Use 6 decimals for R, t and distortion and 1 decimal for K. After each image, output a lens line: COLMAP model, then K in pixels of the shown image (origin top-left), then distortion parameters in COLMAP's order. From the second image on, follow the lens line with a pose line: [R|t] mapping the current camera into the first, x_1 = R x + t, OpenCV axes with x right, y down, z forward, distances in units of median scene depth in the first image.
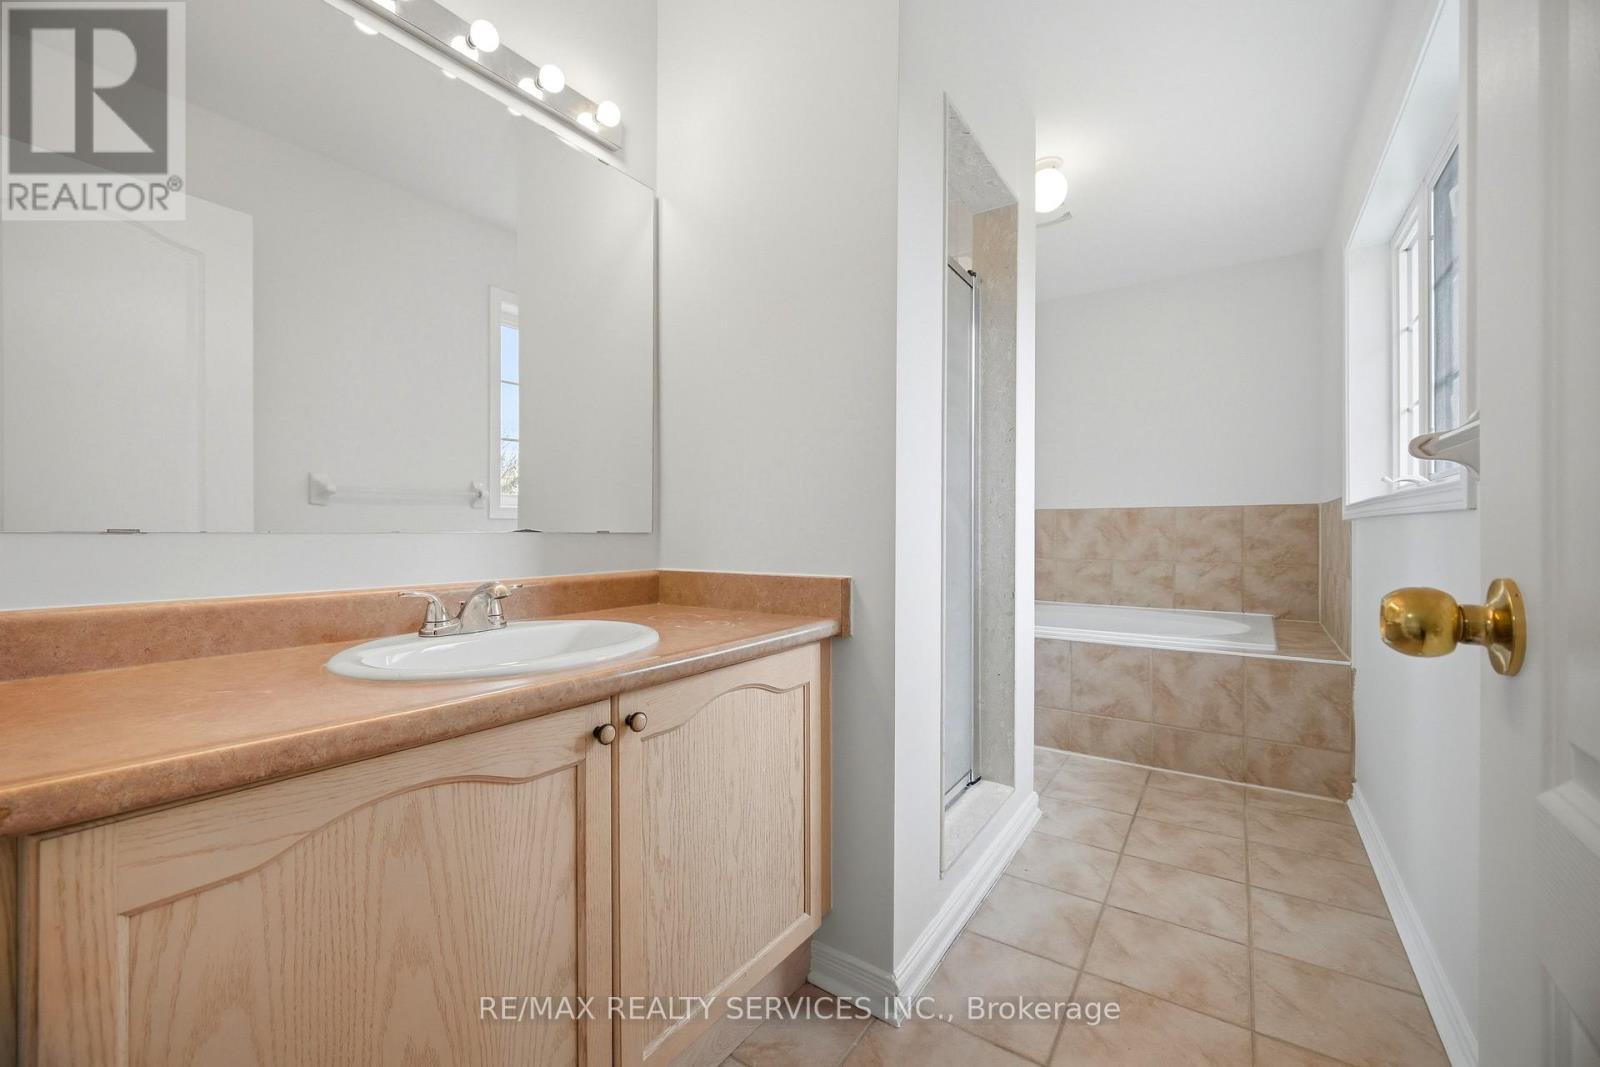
lens RADIAL K [[642.9, 0, 803.4], [0, 642.9, 532.8], [0, 0, 1]] dist [0.001160, -0.000981]
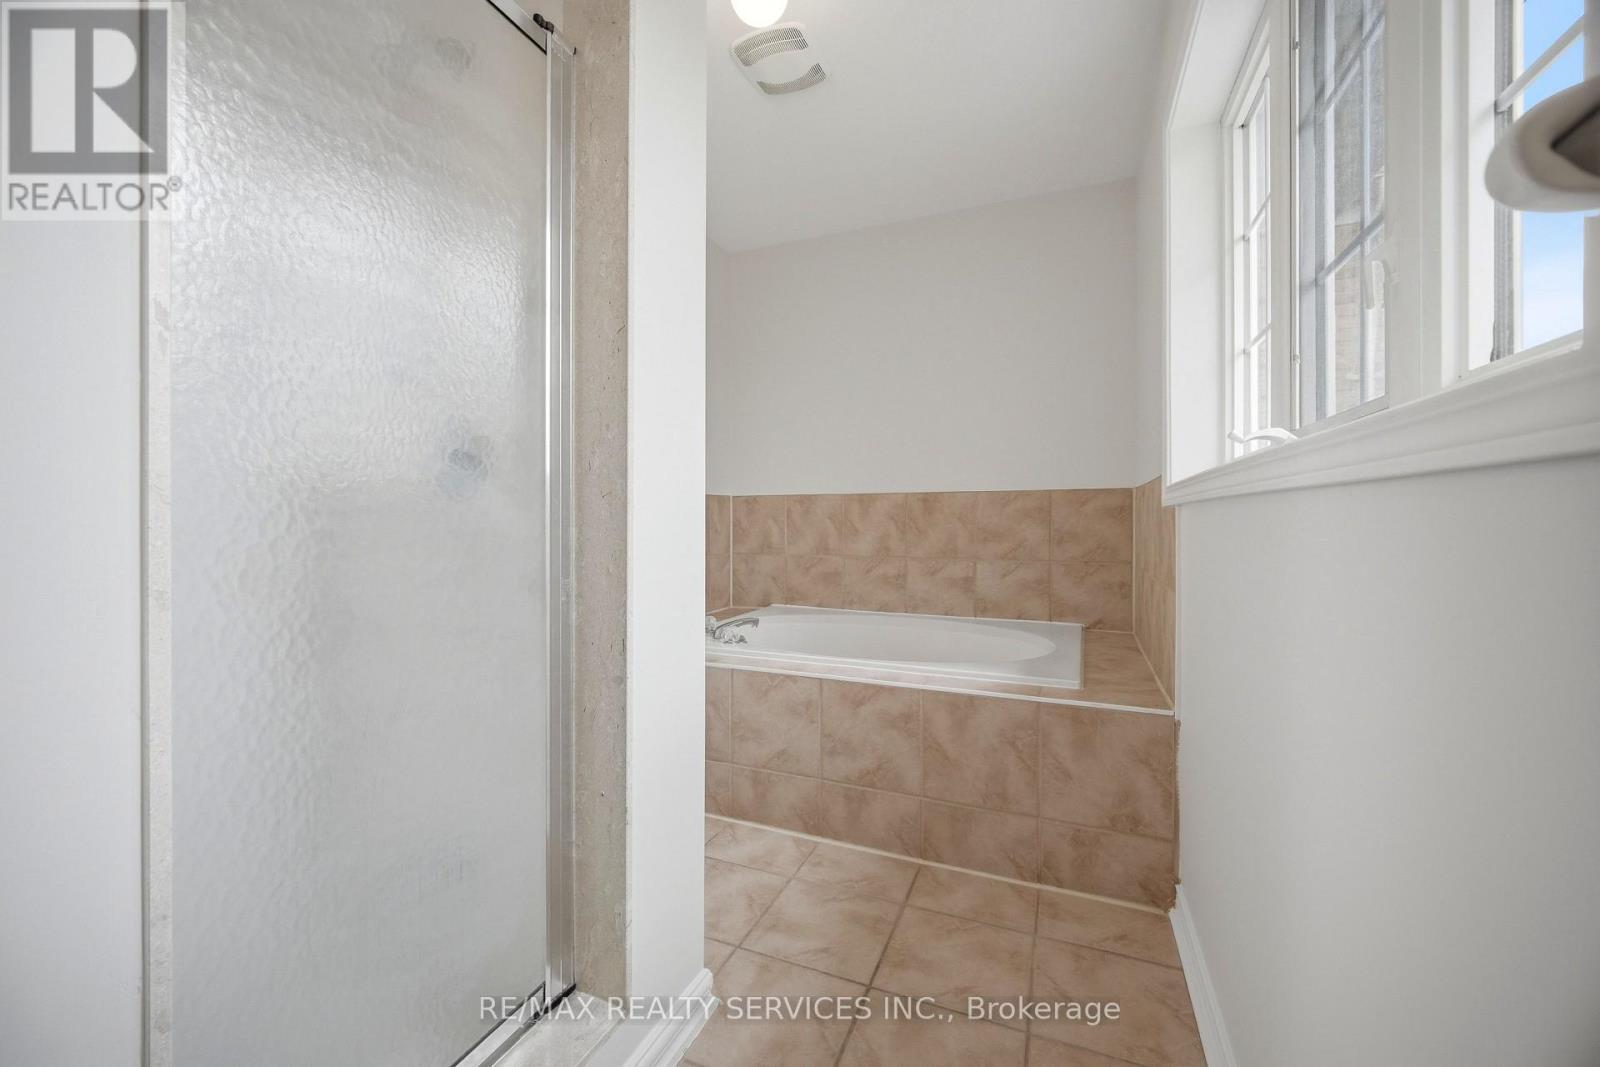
lens RADIAL K [[642.9, 0, 796.4], [0, 642.9, 524.7], [0, 0, 1]] dist [0.001160, -0.000981]
pose [[0.980876, -0.001513, 0.194629, 0.284430], [0.000653, 0.999990, 0.004483, -0.002736], [-0.194633, -0.004270, 0.980867, 0.358363]]
